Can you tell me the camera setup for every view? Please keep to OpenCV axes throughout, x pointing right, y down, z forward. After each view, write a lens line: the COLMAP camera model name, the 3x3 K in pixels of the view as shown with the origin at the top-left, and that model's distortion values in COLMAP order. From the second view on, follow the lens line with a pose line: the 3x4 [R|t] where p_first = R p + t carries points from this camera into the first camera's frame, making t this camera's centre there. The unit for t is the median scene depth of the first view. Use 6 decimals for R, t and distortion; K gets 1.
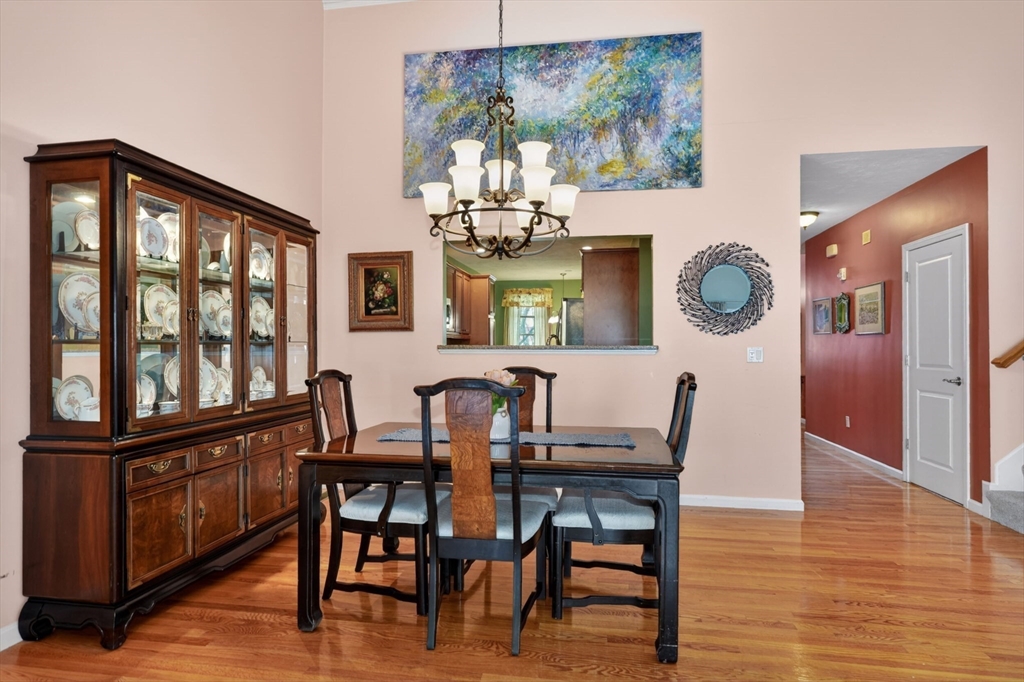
lens RADIAL K [[556.9, 0, 508.4], [0, 556.9, 343.9], [0, 0, 1]] dist [0.004882, -0.000168]
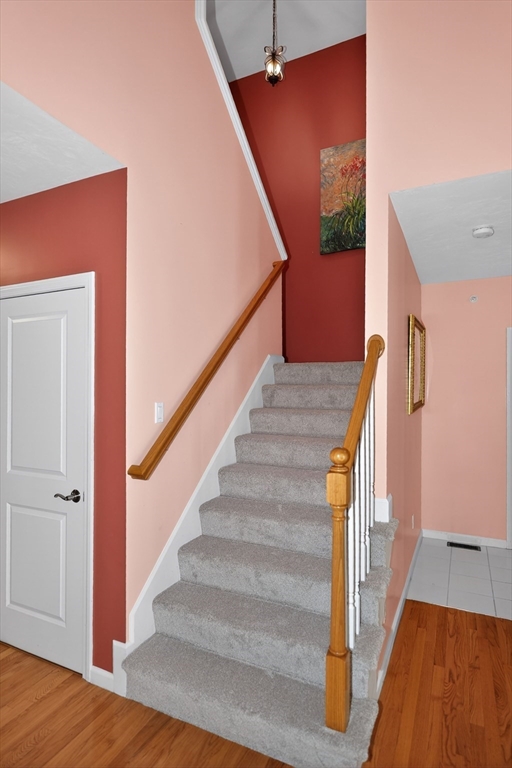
lens RADIAL K [[417.7, 0, 257.4], [0, 417.7, 385.1], [0, 0, 1]] dist [0.004882, -0.000168]
pose [[0.273738, 0.007681, 0.961774, 0.363079], [-0.008914, 0.999945, -0.005449, -0.070927], [-0.961763, -0.007082, 0.273792, 0.638913]]
